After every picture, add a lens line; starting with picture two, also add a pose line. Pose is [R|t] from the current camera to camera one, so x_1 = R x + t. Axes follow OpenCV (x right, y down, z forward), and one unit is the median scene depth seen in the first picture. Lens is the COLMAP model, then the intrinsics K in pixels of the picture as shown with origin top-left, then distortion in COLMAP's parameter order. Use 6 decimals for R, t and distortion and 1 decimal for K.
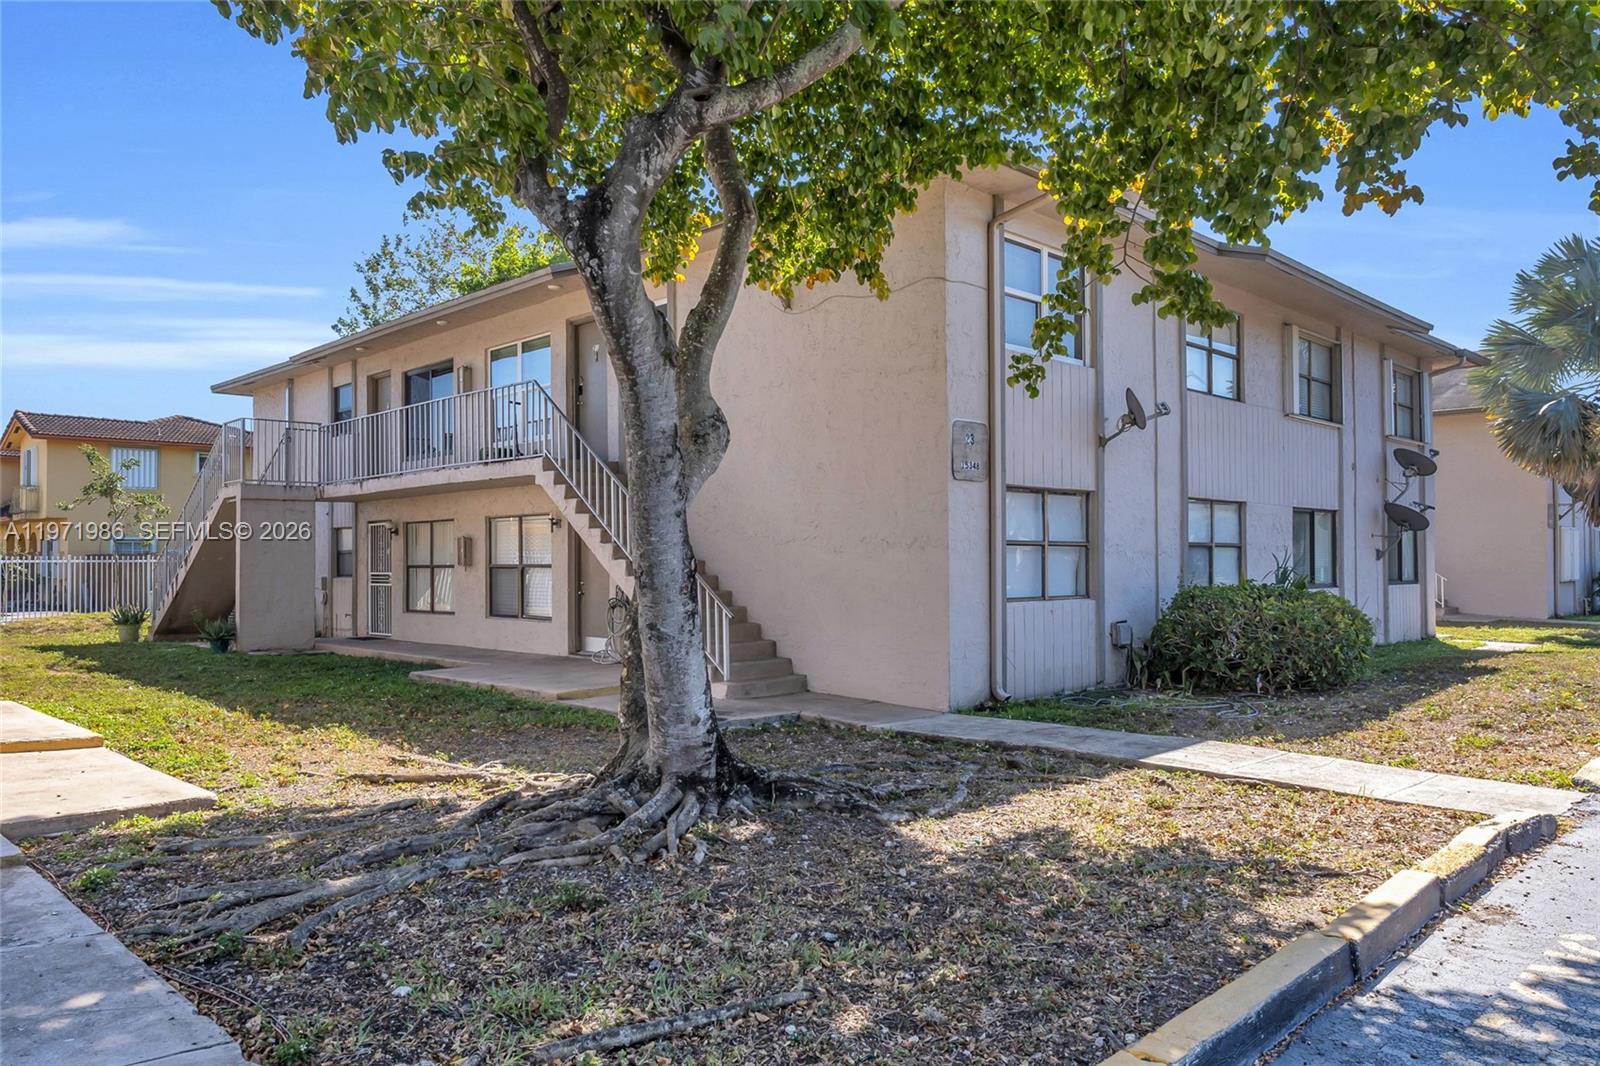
lens RADIAL K [[1115.1, 0, 803.0], [0, 1115.1, 539.2], [0, 0, 1]] dist [0.000305, 0.001777]
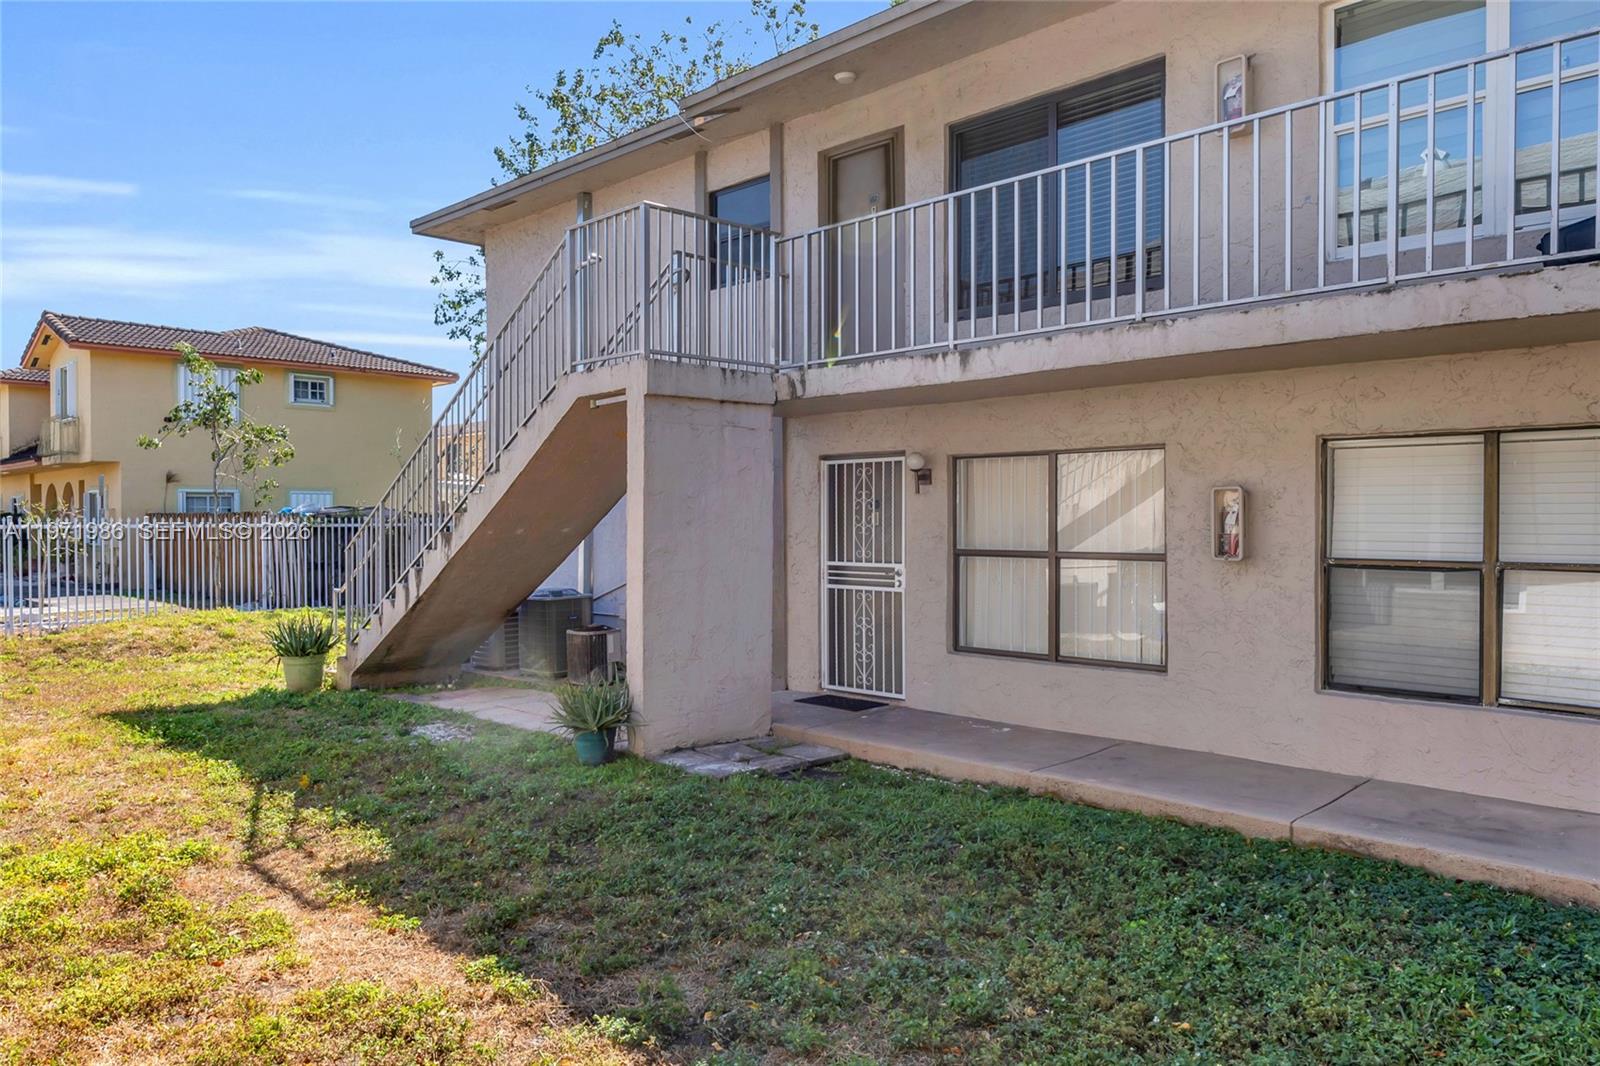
lens RADIAL K [[1115.1, 0, 797.2], [0, 1115.1, 532.5], [0, 0, 1]] dist [0.000305, 0.001777]
pose [[0.999931, 0.010327, -0.005518, -0.229118], [-0.010183, 0.999622, 0.025554, 0.003055], [0.005780, -0.025496, 0.999658, 0.299045]]
